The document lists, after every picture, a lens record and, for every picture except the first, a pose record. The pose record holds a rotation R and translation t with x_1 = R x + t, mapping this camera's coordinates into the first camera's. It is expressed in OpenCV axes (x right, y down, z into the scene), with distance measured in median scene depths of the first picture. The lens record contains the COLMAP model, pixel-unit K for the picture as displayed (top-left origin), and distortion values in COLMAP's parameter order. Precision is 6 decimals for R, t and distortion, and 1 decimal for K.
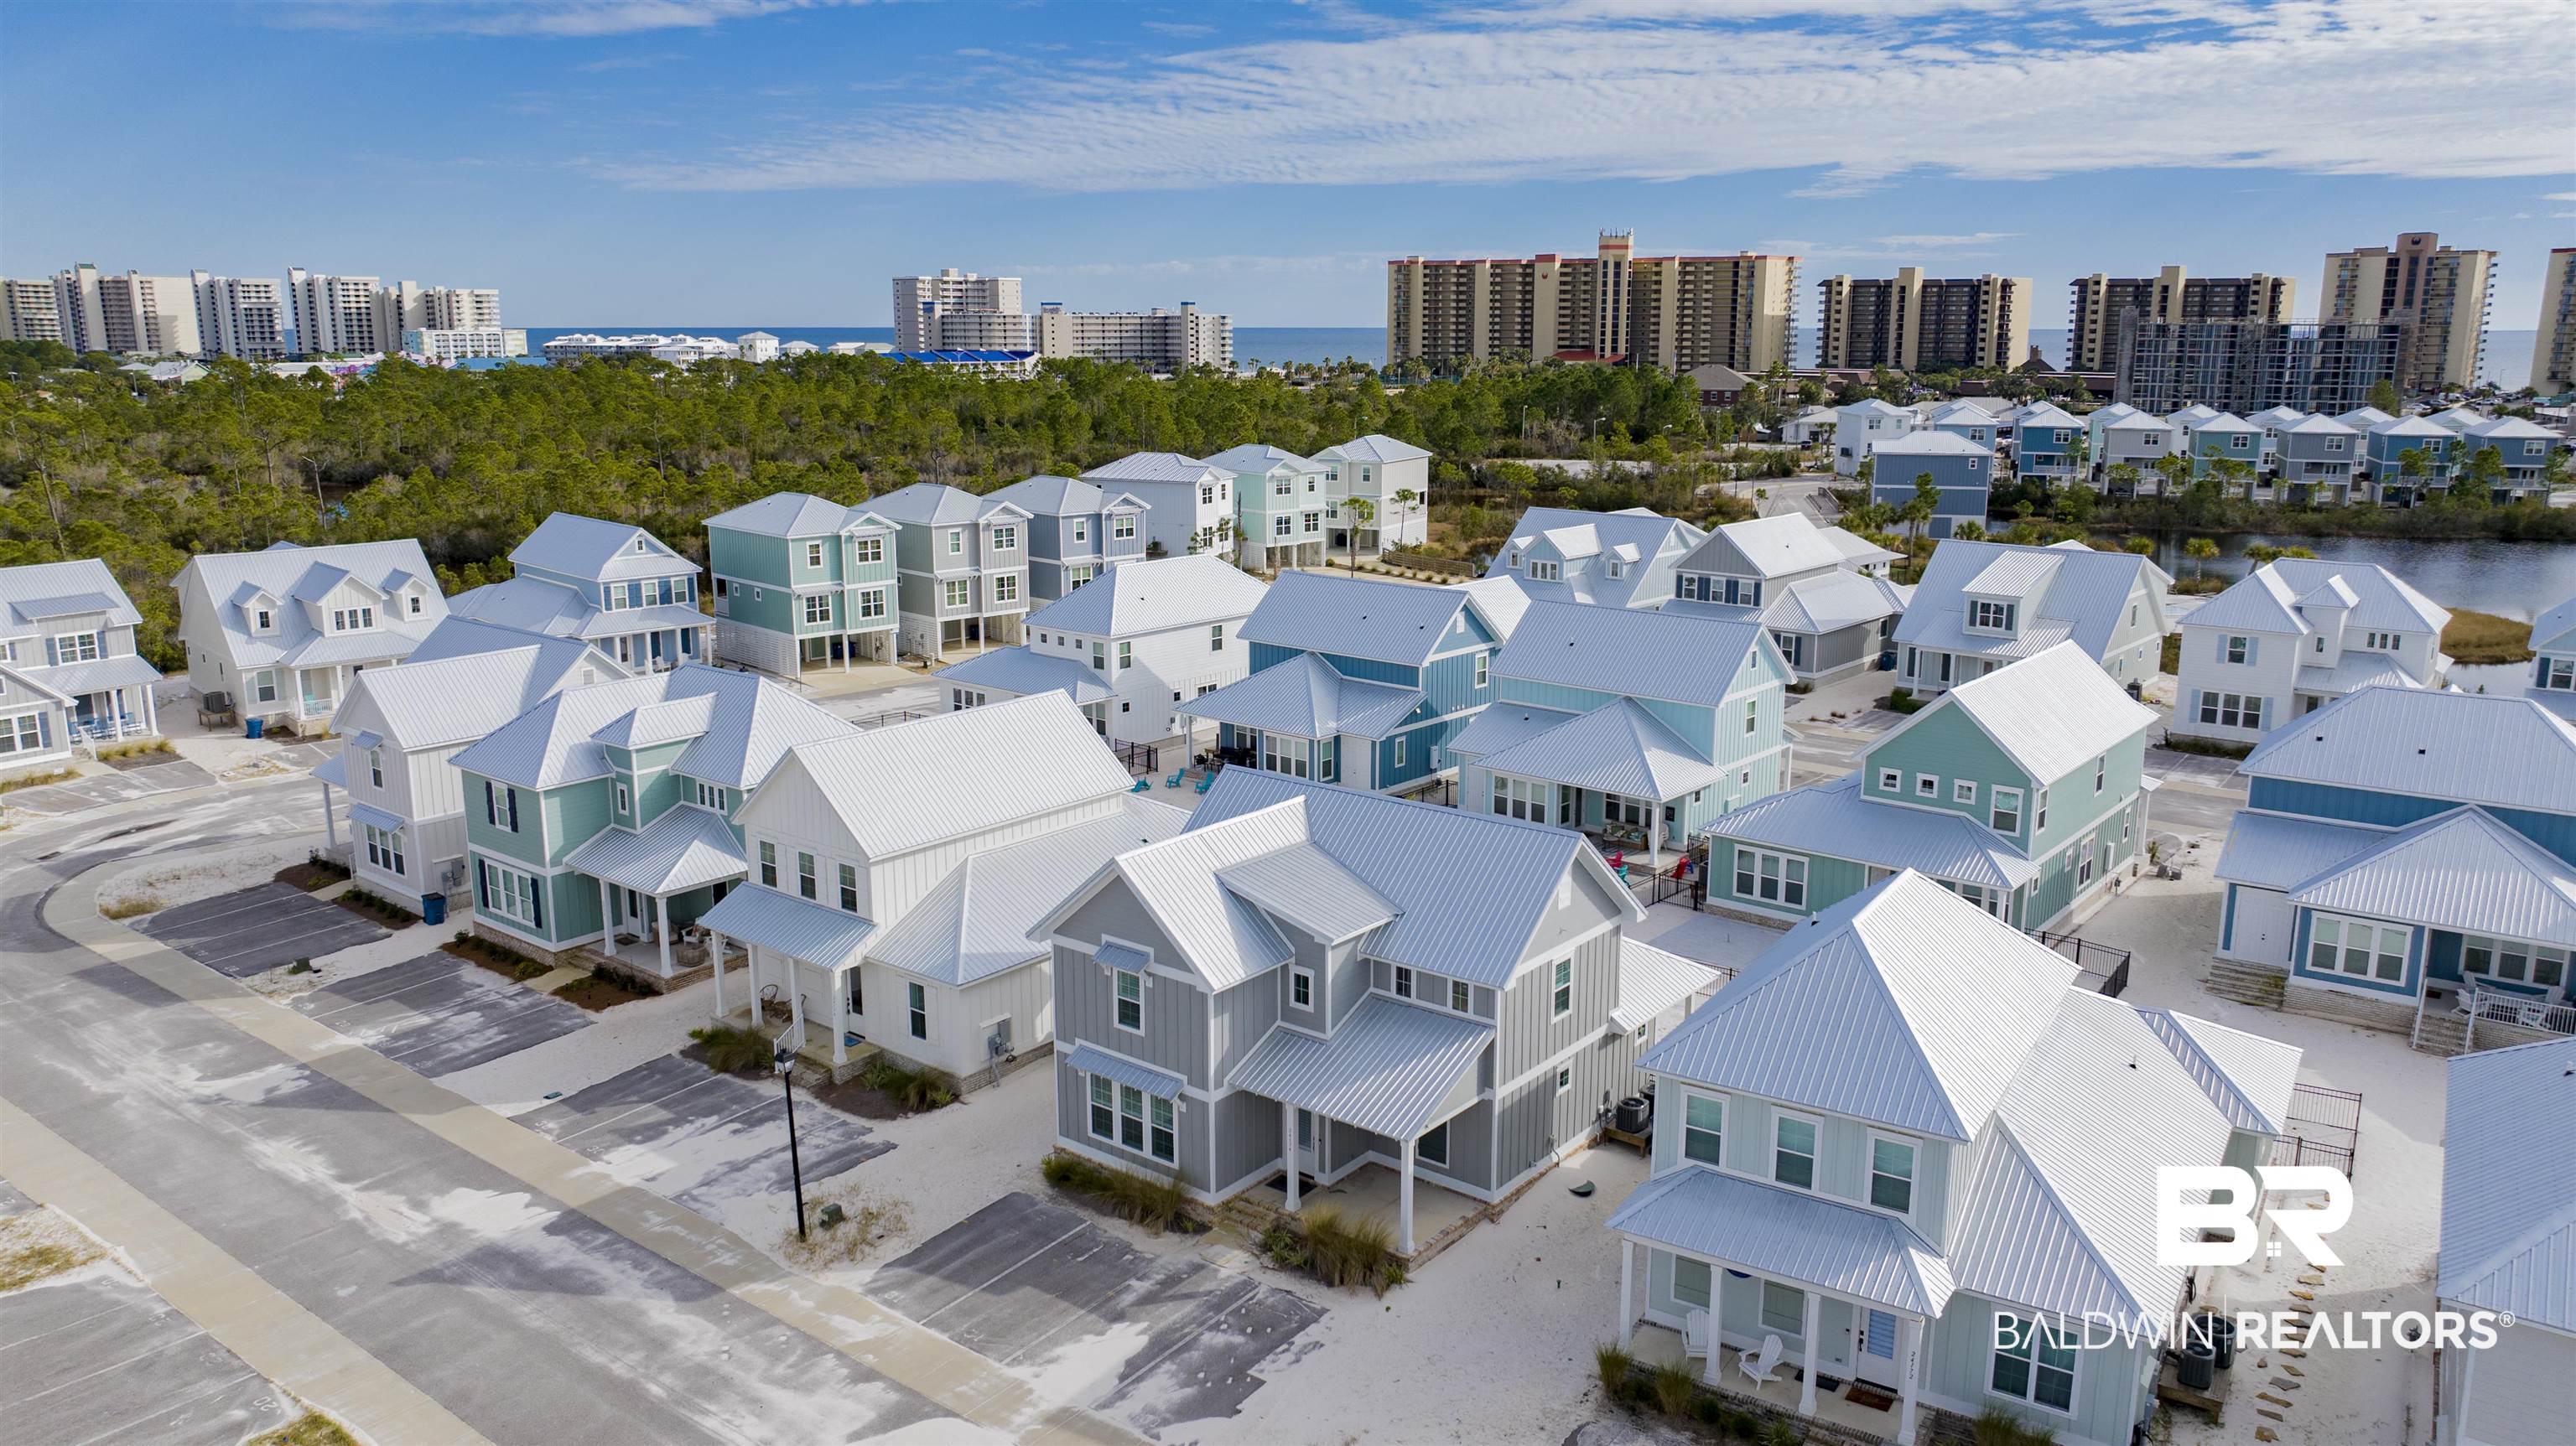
lens RADIAL K [[1817.5, 0, 1298.6], [0, 1817.5, 716.5], [0, 0, 1]] dist [-0.008169, -0.028968]
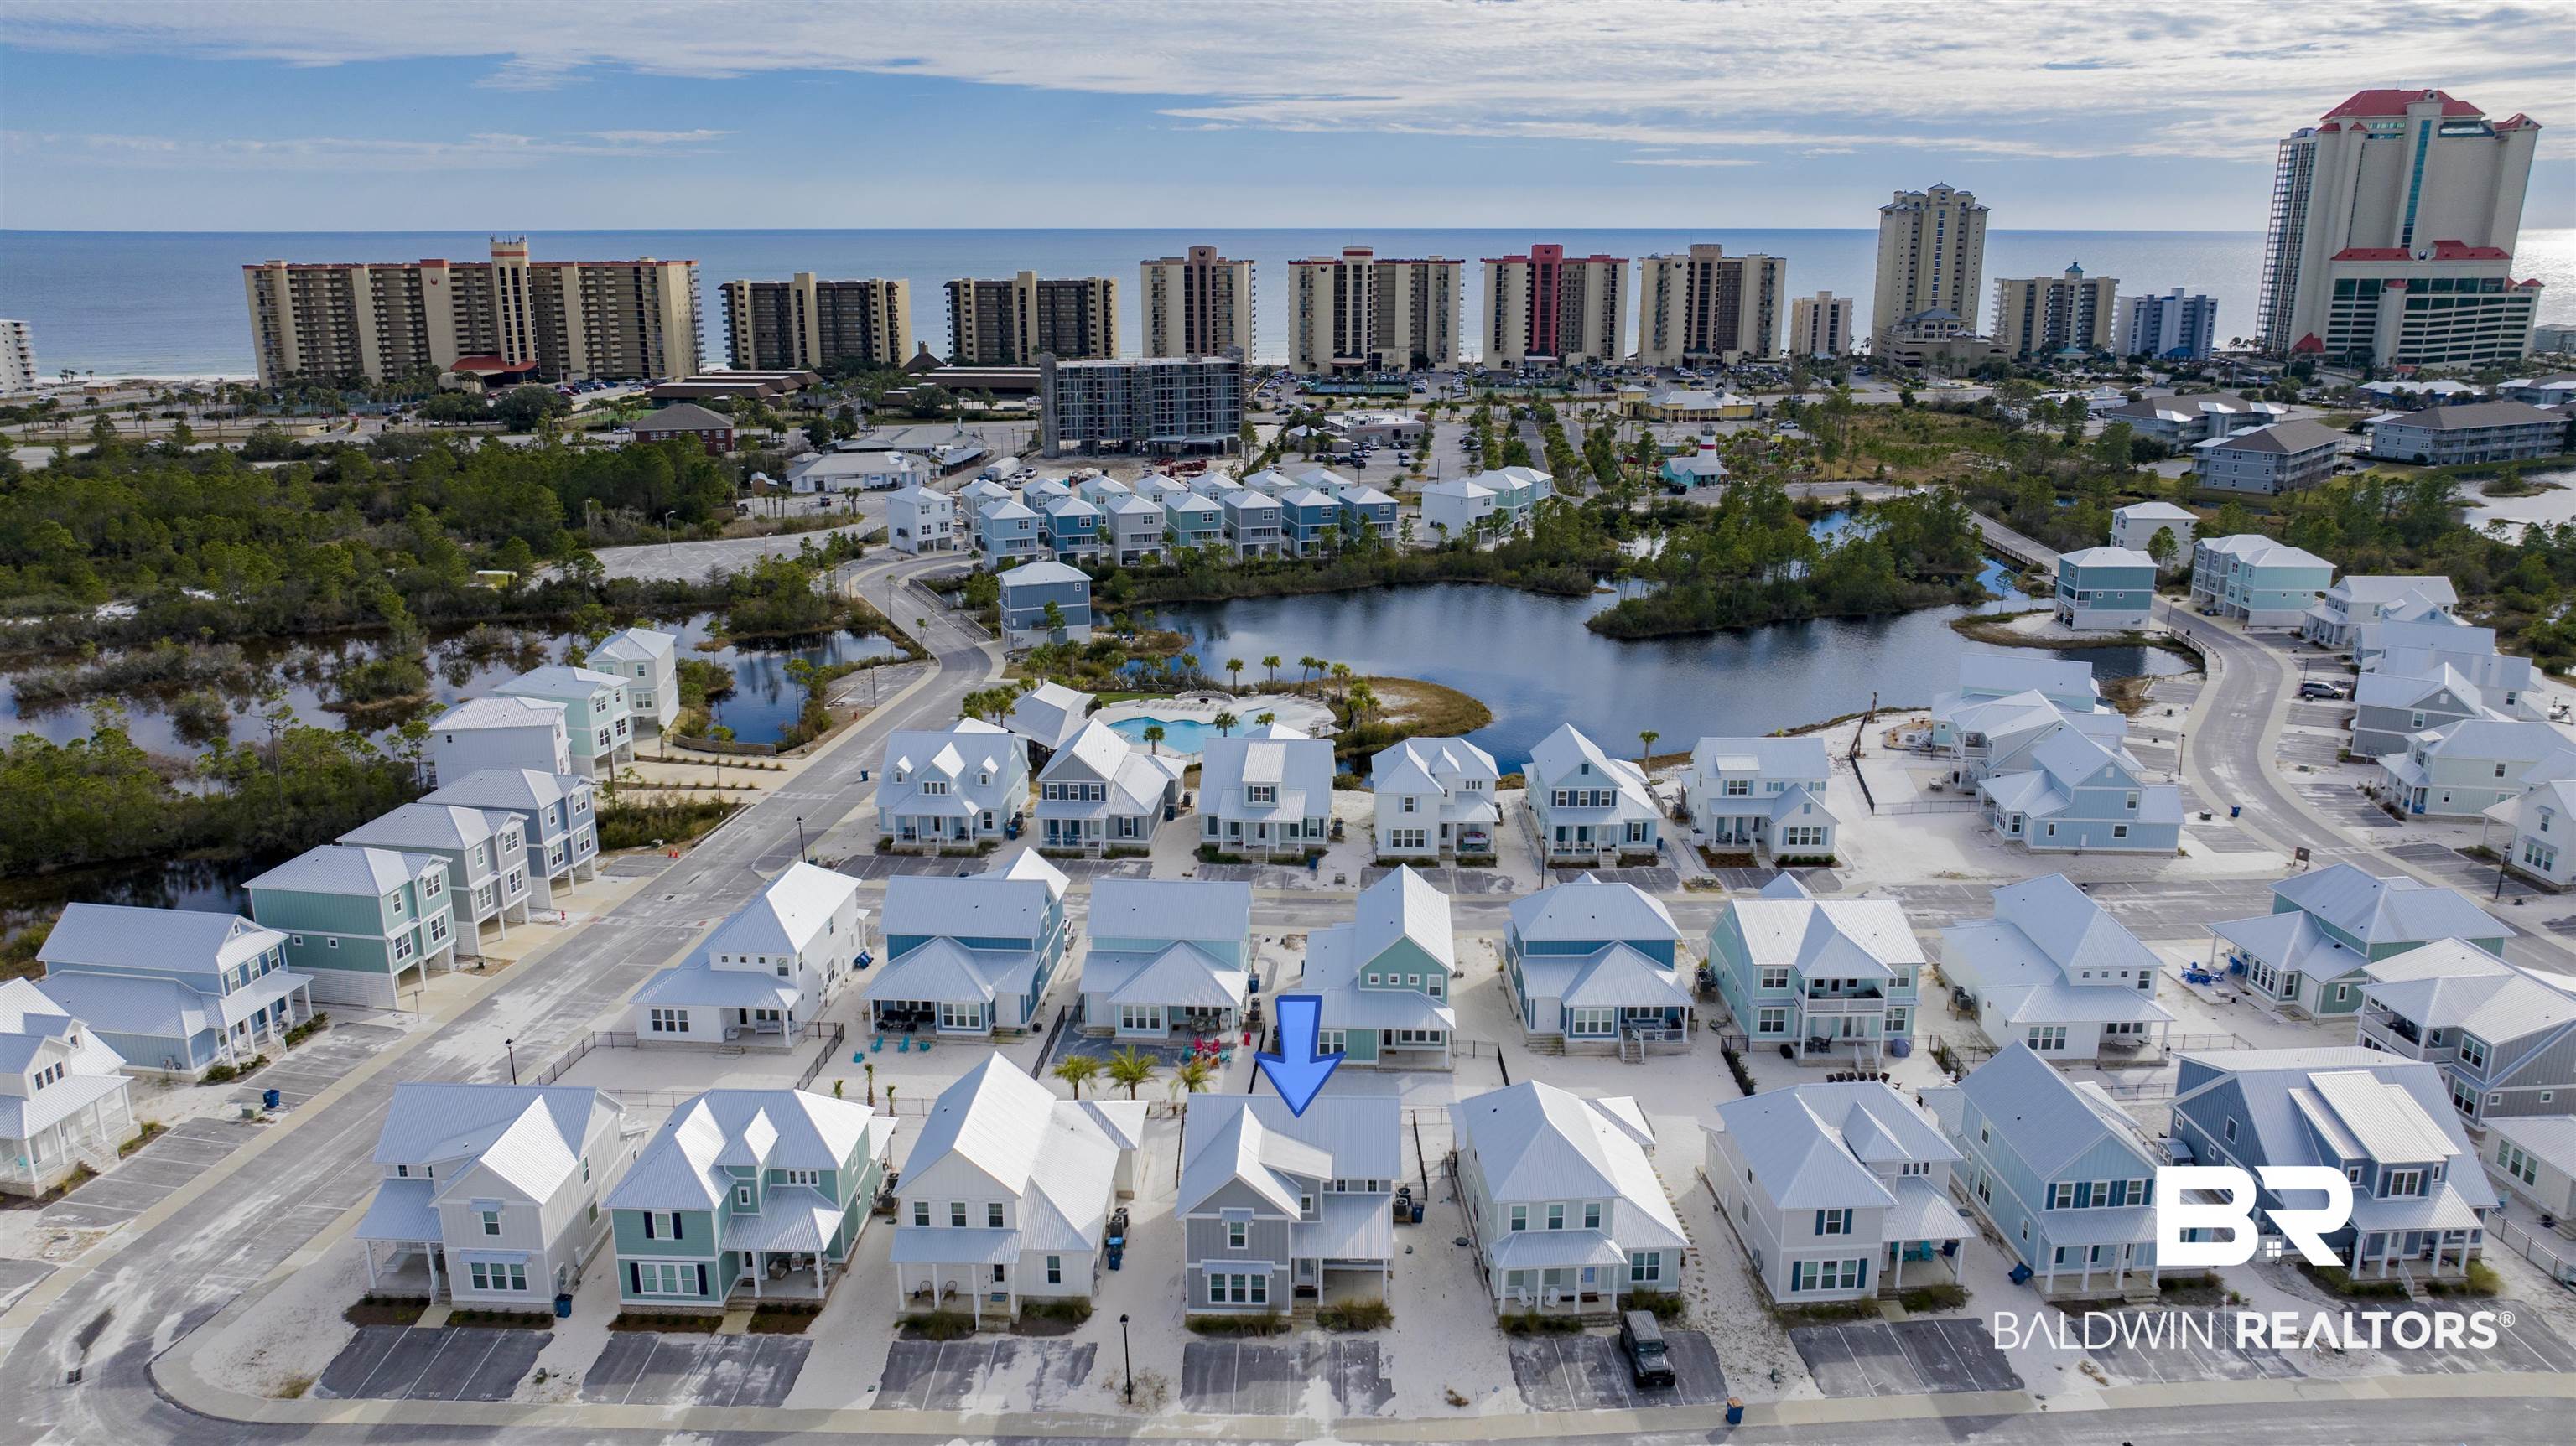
lens RADIAL K [[1817.5, 0, 1298.6], [0, 1817.5, 716.5], [0, 0, 1]] dist [-0.008169, -0.028968]
pose [[0.802974, -0.157540, 0.574816, -0.931369], [0.126314, 0.987508, 0.094194, -0.503220], [-0.582475, -0.003028, 0.812843, -0.590352]]
